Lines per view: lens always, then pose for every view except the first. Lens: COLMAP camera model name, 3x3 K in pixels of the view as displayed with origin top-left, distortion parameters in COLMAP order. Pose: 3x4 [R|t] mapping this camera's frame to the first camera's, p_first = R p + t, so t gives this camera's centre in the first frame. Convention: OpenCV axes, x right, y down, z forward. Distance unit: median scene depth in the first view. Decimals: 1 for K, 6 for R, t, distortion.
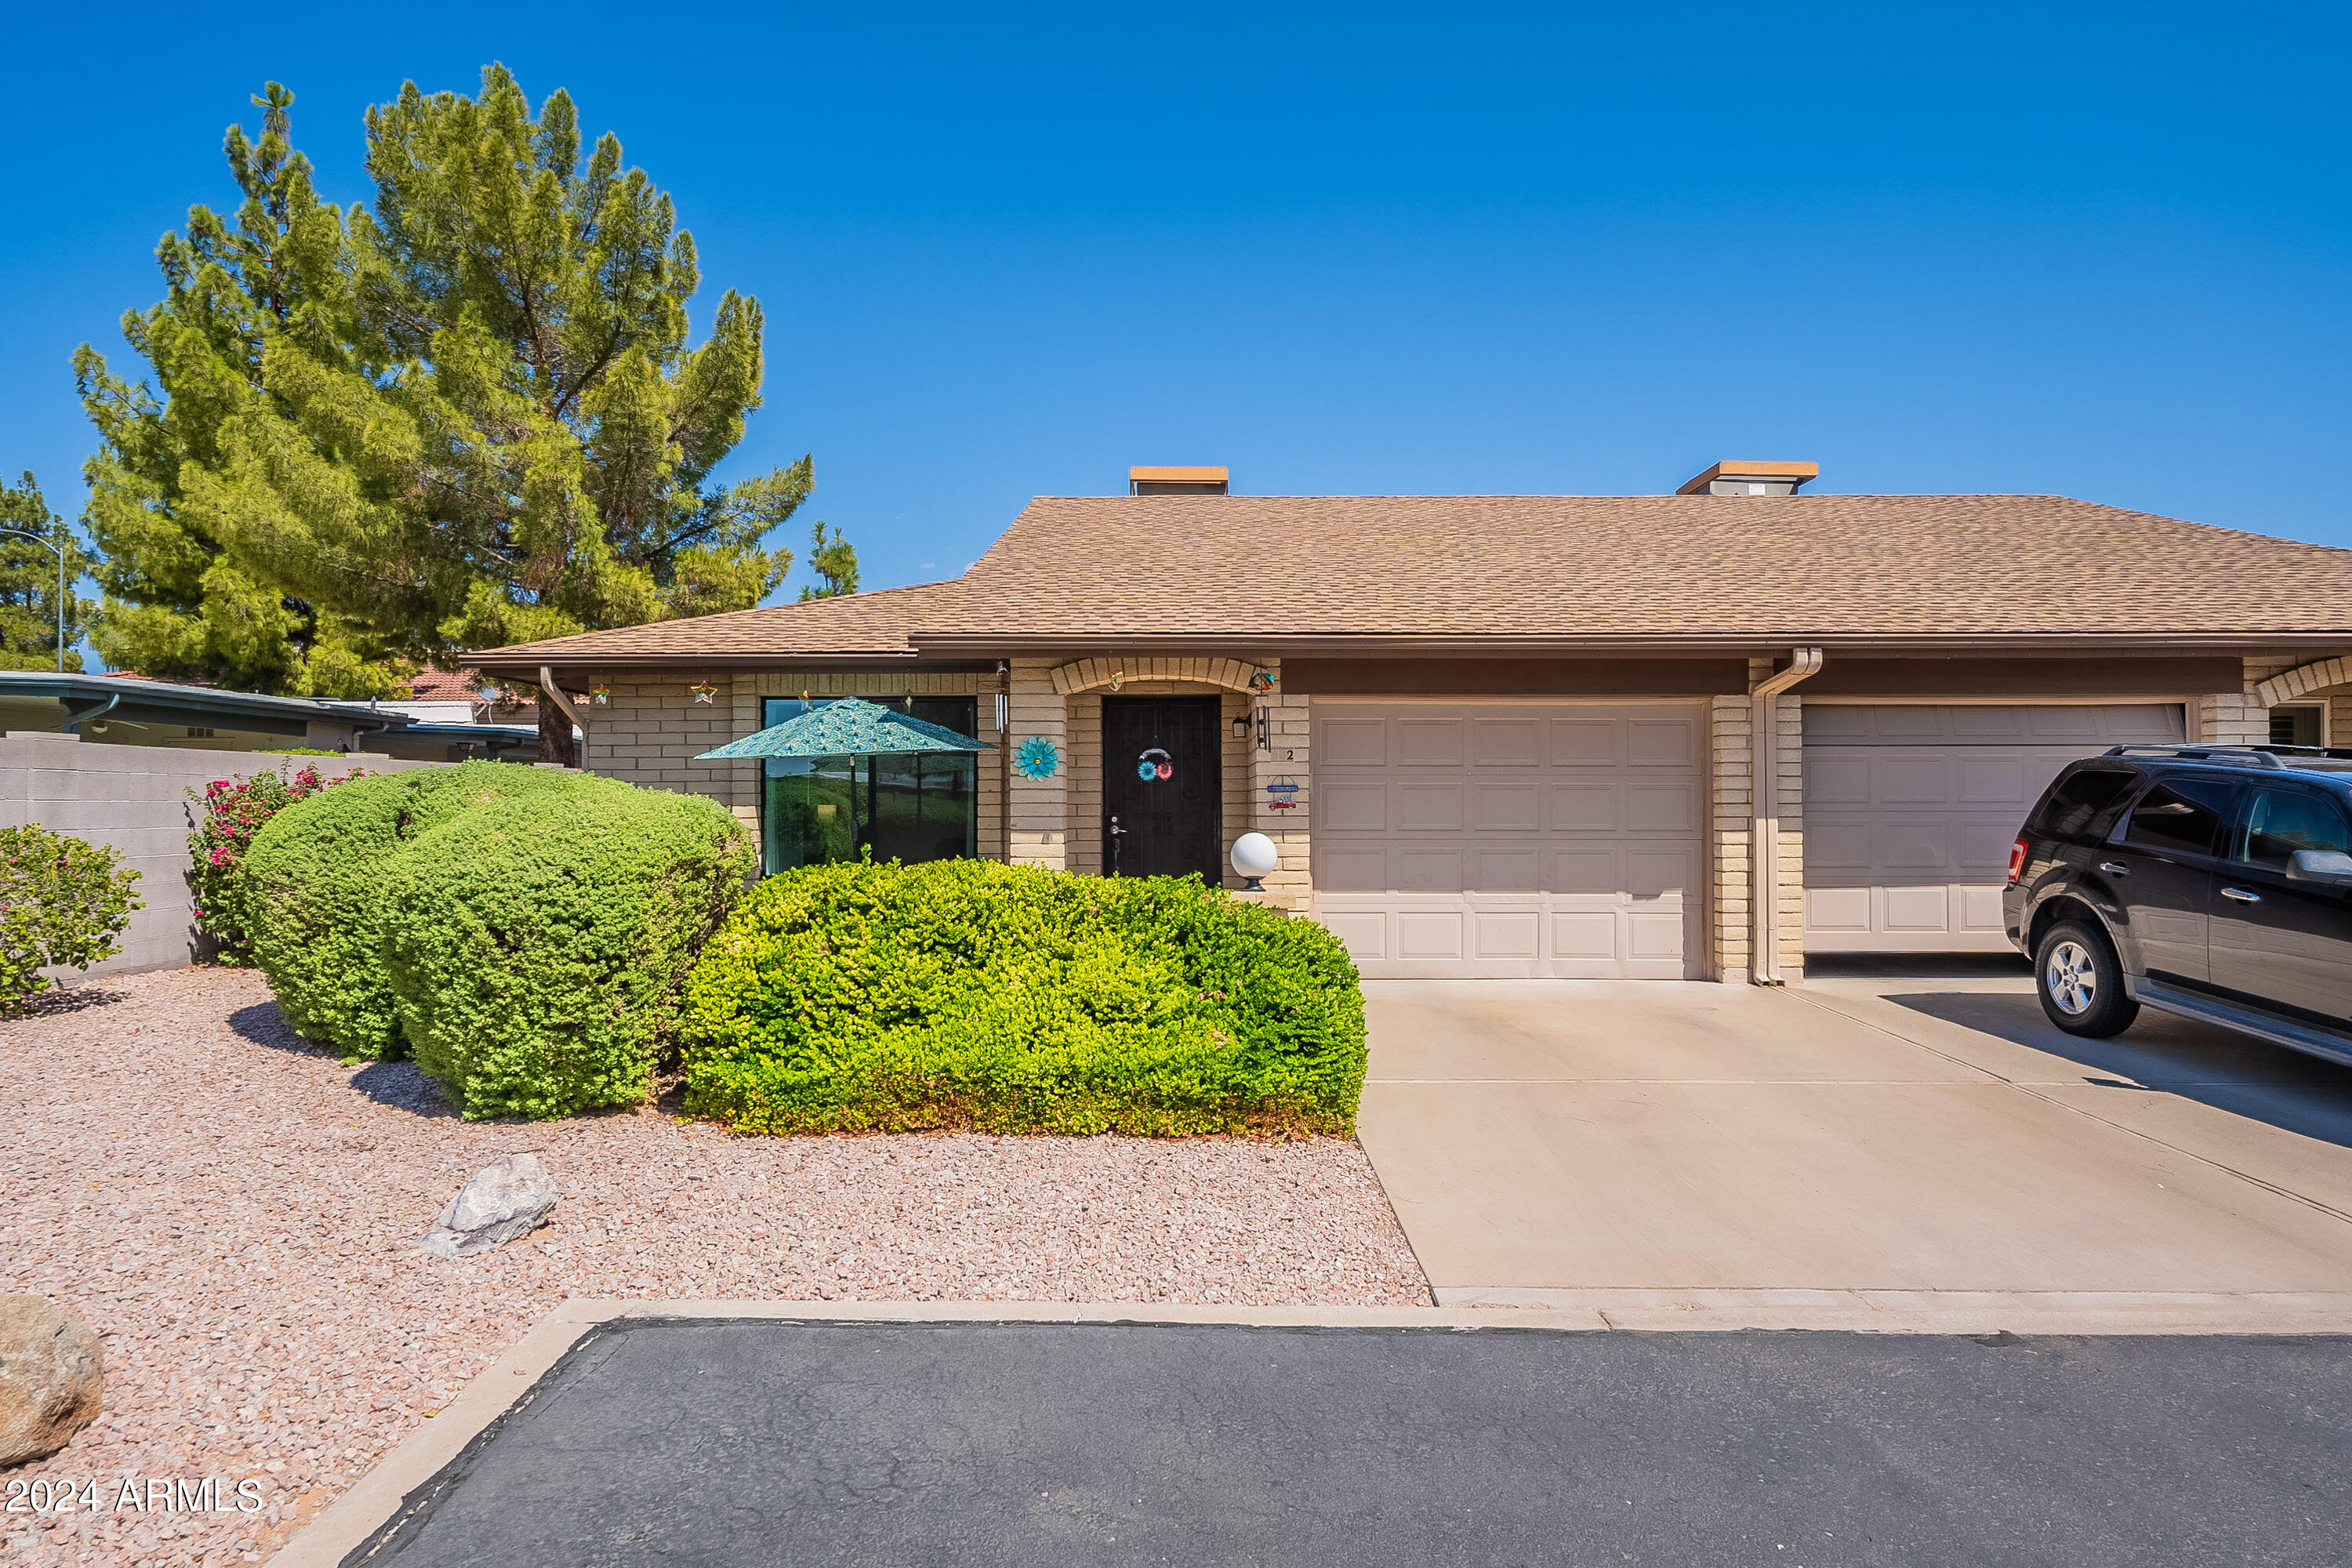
lens RADIAL K [[1466.4, 0, 1188.4], [0, 1466.4, 784.3], [0, 0, 1]] dist [-0.002784, -0.000688]
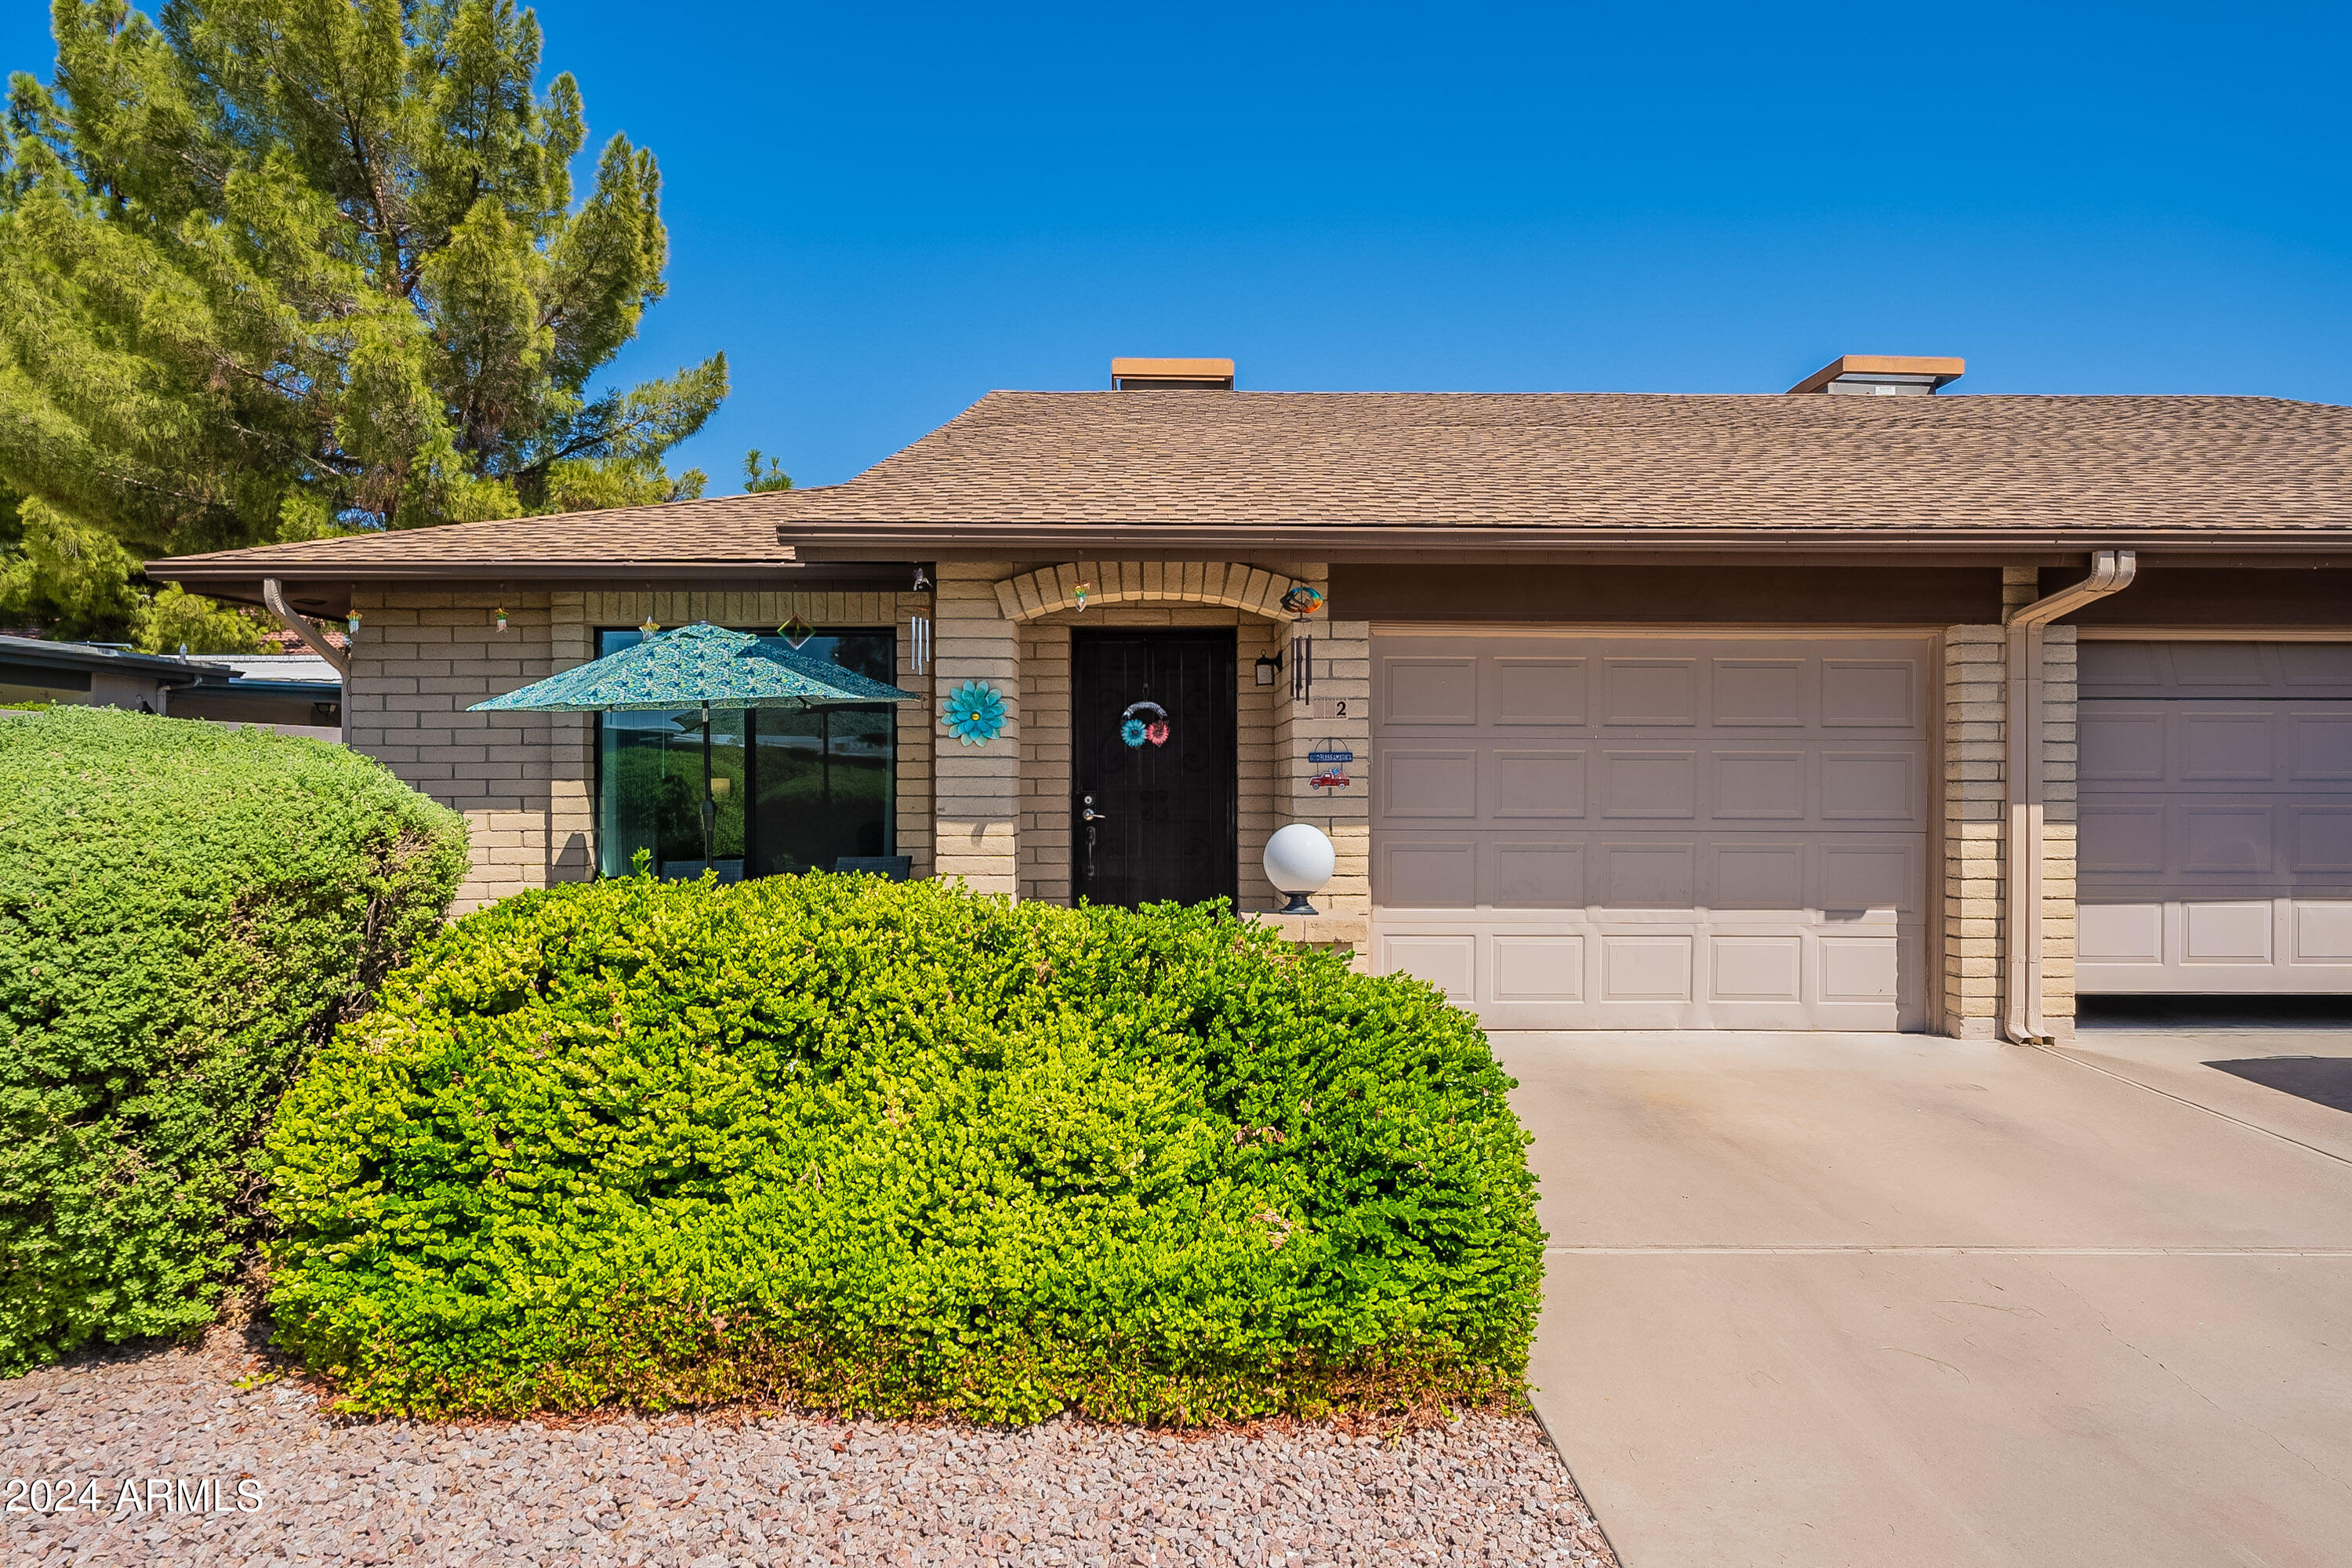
lens RADIAL K [[1535.0, 0, 1188.2], [0, 1535.0, 787.8], [0, 0, 1]] dist [-0.001860, -0.000137]
pose [[0.999947, 0.003195, 0.009797, -0.009922], [-0.003390, 0.999795, 0.019984, 0.003029], [-0.009731, -0.020016, 0.999752, 0.276641]]
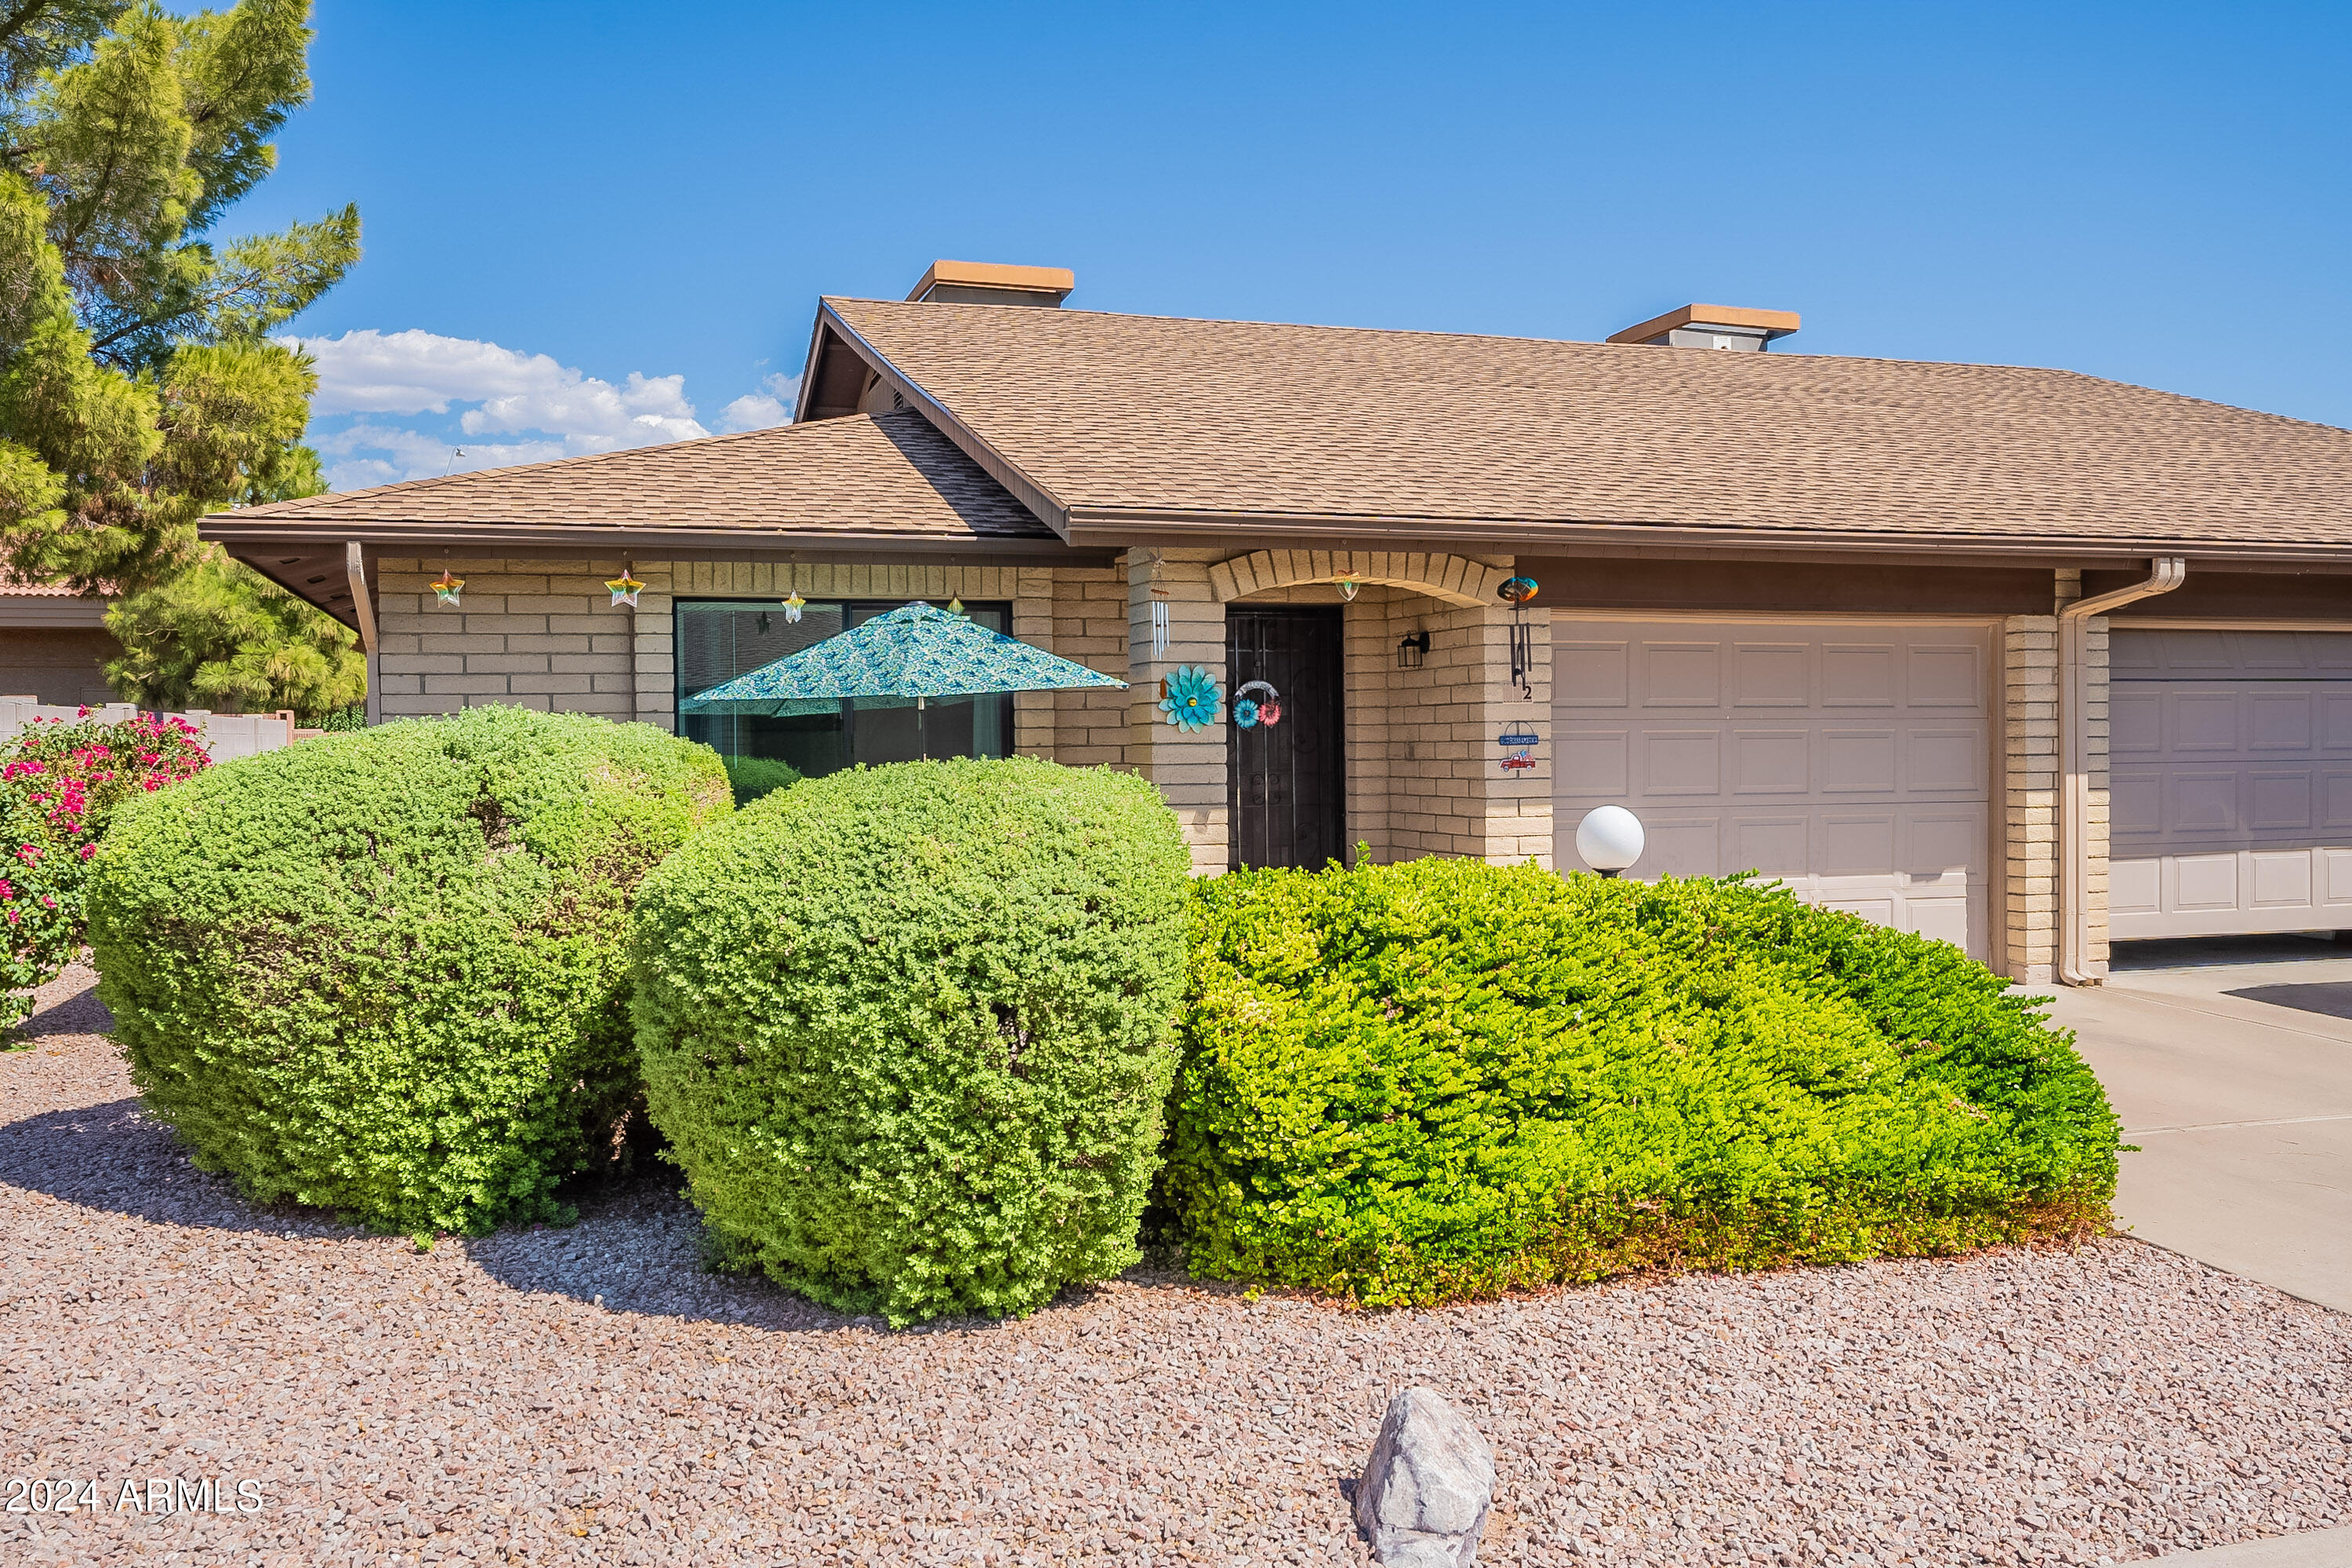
lens RADIAL K [[1998.6, 0, 1202.5], [0, 1998.6, 780.1], [0, 0, 1]] dist [0.001008, 0.004681]
pose [[0.950069, -0.013565, 0.311745, -0.383186], [0.003075, 0.999413, 0.034115, -0.011191], [-0.312025, -0.031453, 0.949553, 0.127938]]
